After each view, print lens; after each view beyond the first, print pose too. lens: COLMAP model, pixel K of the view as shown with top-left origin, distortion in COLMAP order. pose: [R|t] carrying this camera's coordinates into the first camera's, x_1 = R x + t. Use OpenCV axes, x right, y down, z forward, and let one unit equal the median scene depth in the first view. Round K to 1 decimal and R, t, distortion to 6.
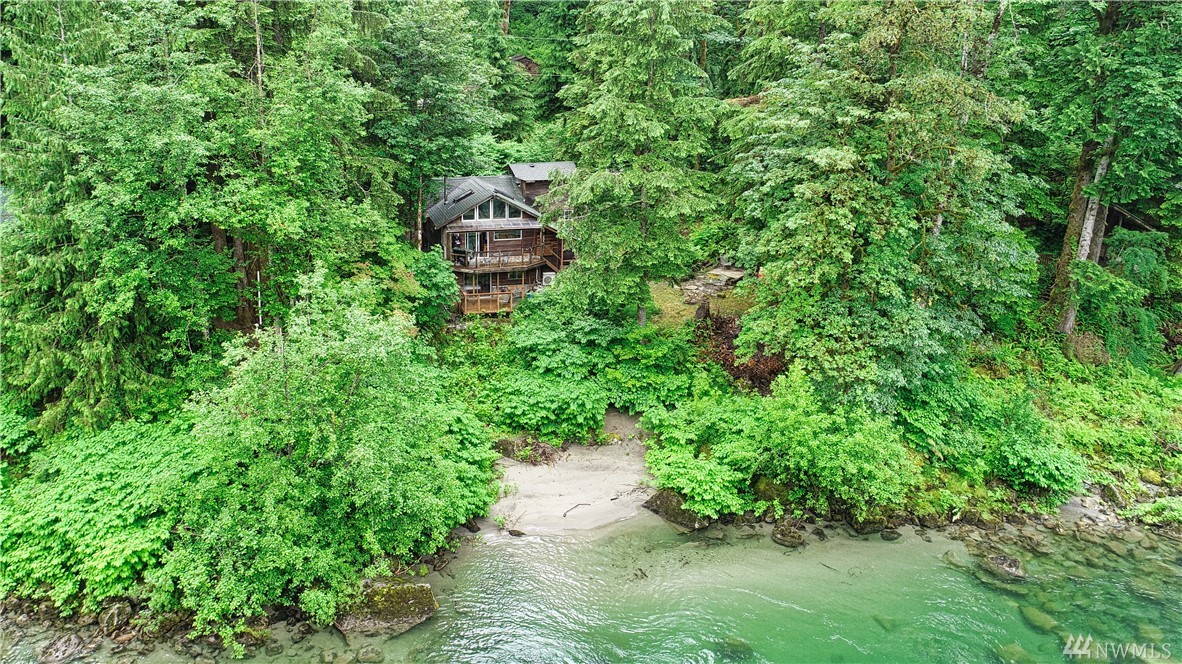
lens RADIAL K [[855.3, 0, 588.7], [0, 855.3, 331.1], [0, 0, 1]] dist [-0.001803, 0.000311]
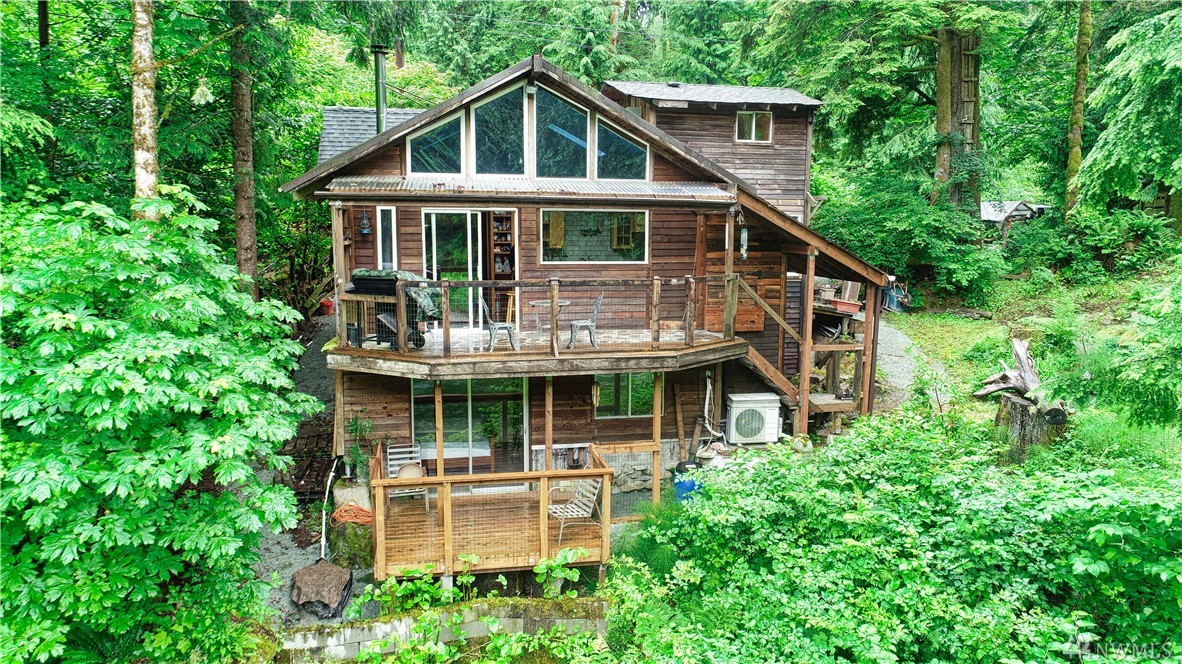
lens RADIAL K [[855.3, 0, 587.7], [0, 855.3, 333.2], [0, 0, 1]] dist [-0.001803, 0.000311]
pose [[0.992675, -0.010751, -0.120339, -0.067743], [-0.013753, 0.979503, -0.200961, -0.035388], [0.120033, 0.201143, 0.972180, 0.771140]]
